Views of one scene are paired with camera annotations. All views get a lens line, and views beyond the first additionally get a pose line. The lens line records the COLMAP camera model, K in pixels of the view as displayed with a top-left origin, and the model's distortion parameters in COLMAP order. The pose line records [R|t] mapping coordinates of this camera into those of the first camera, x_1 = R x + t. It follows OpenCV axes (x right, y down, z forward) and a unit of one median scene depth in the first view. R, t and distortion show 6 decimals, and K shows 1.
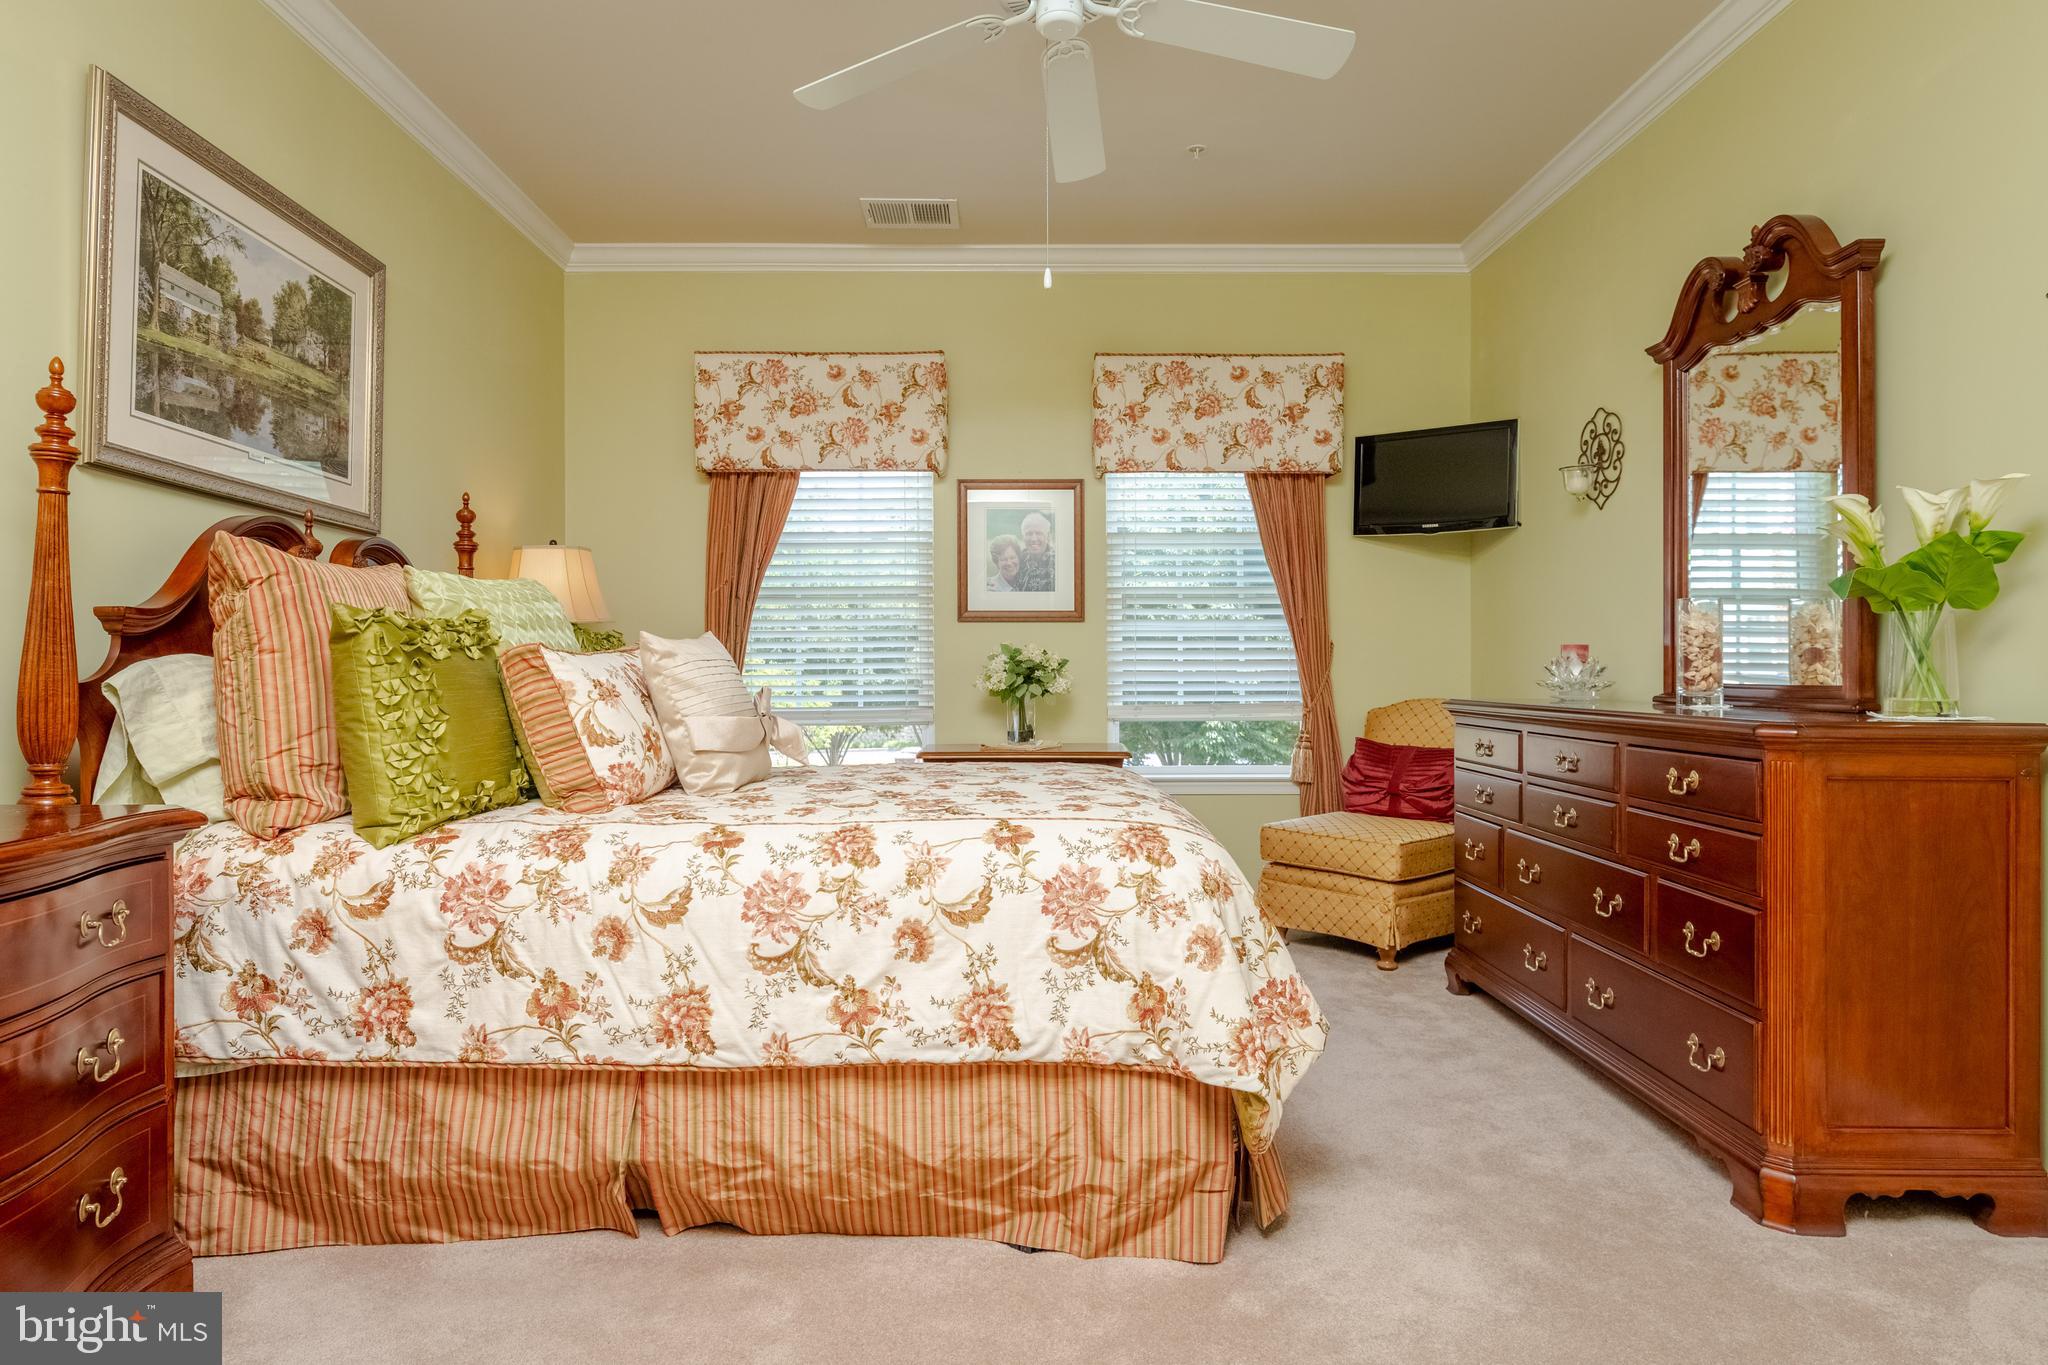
lens RADIAL K [[1185.8, 0, 1020.1], [0, 1185.8, 651.9], [0, 0, 1]] dist [0.002432, -0.000375]
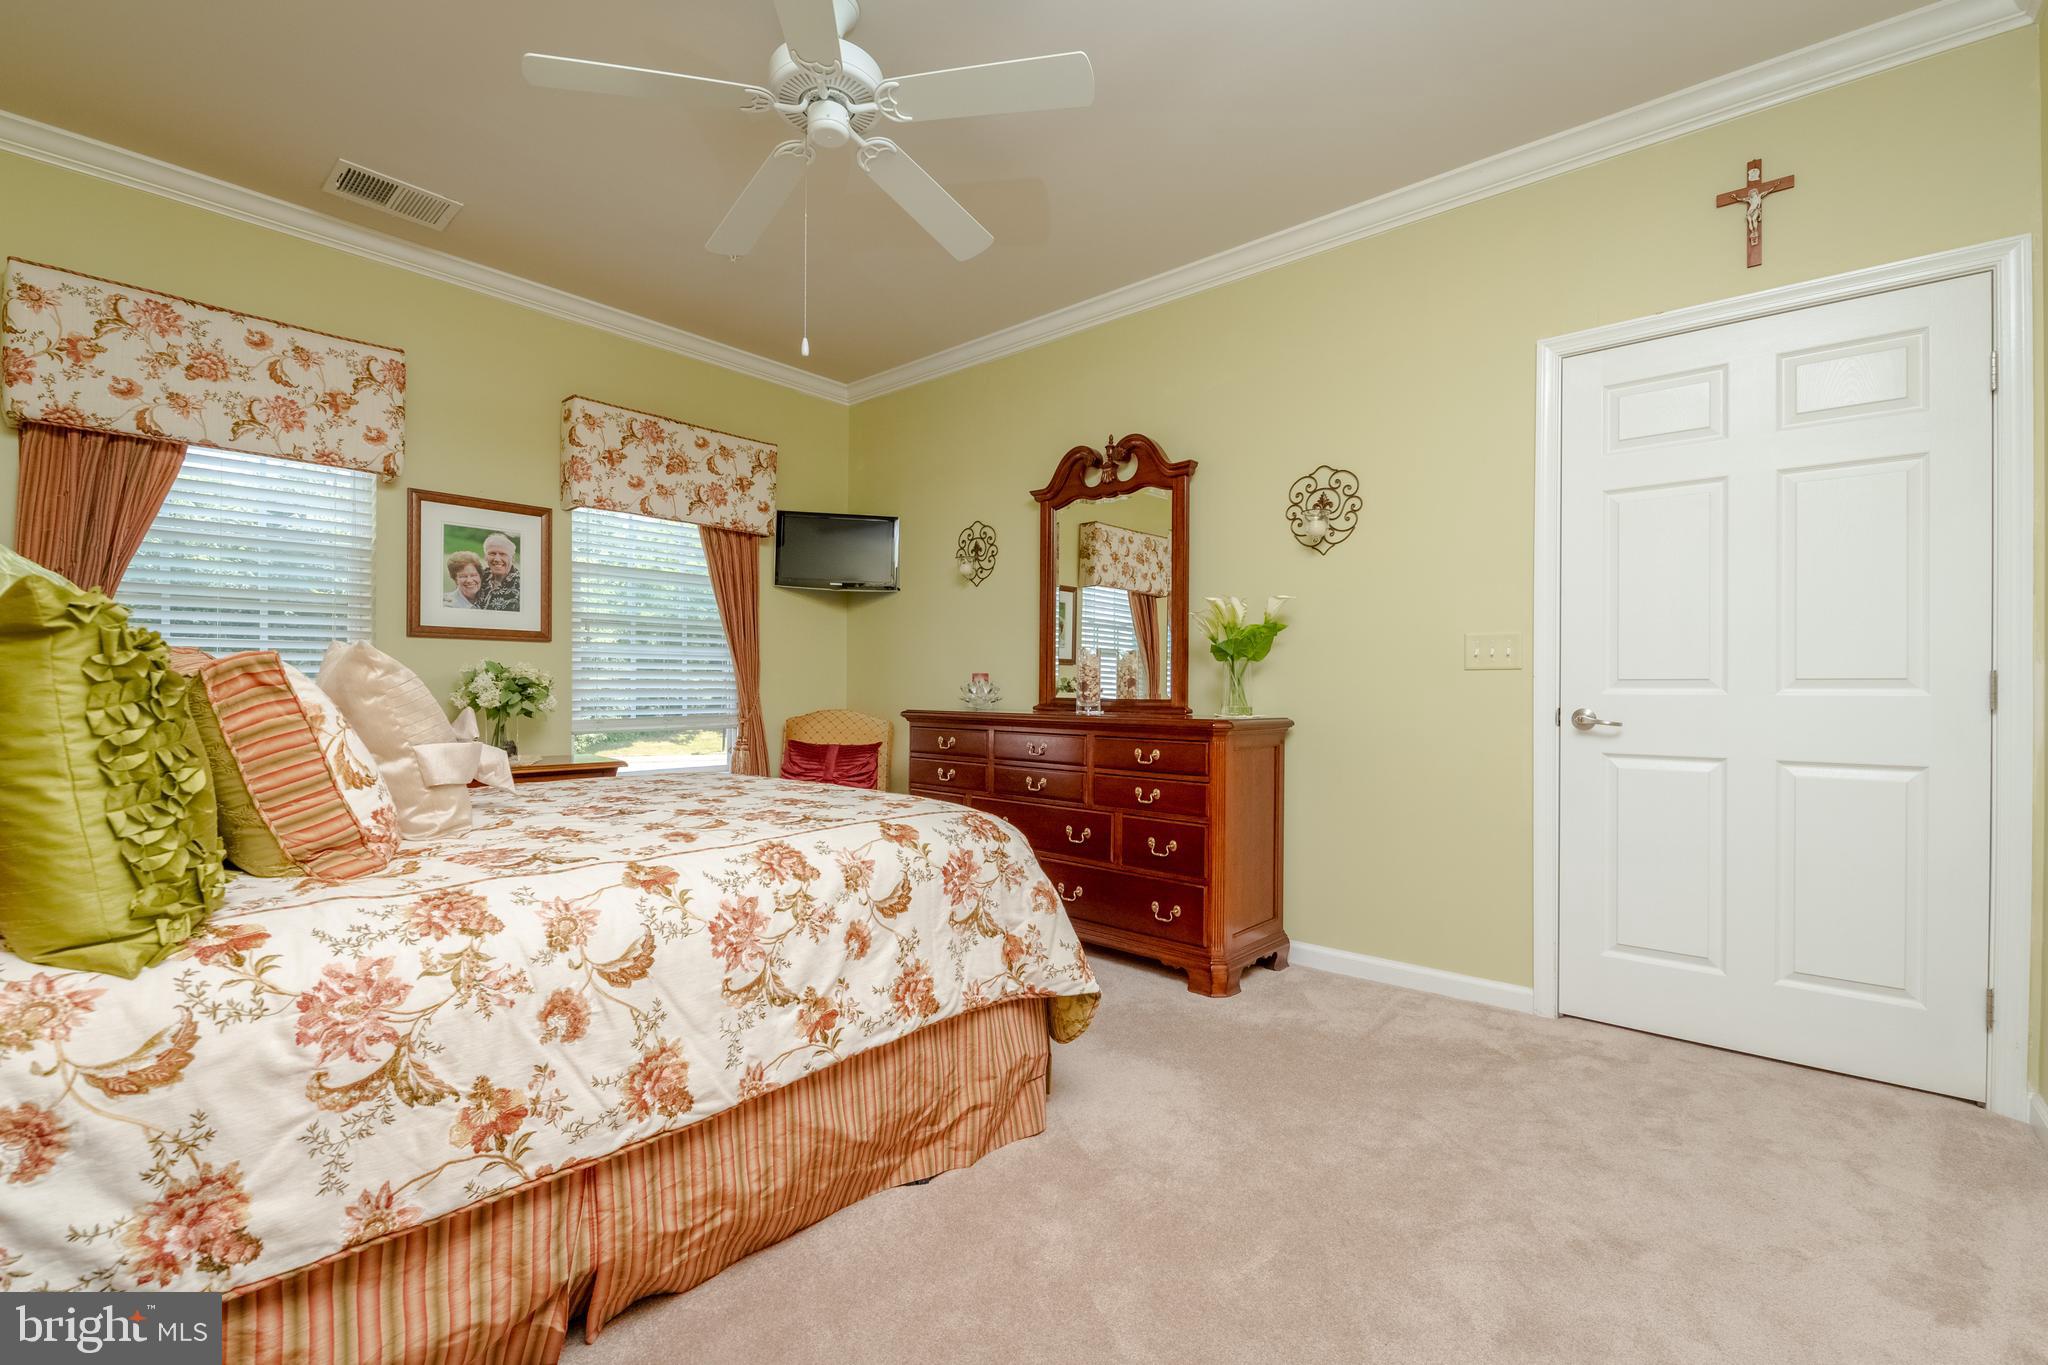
lens RADIAL K [[865.9, 0, 1054.7], [0, 865.9, 678.8], [0, 0, 1]] dist [0.002044, -0.007569]
pose [[0.648954, 0.012667, 0.760722, -0.541959], [-0.017453, 0.999846, -0.001760, 0.002154], [-0.760627, -0.012135, 0.649075, 0.327707]]
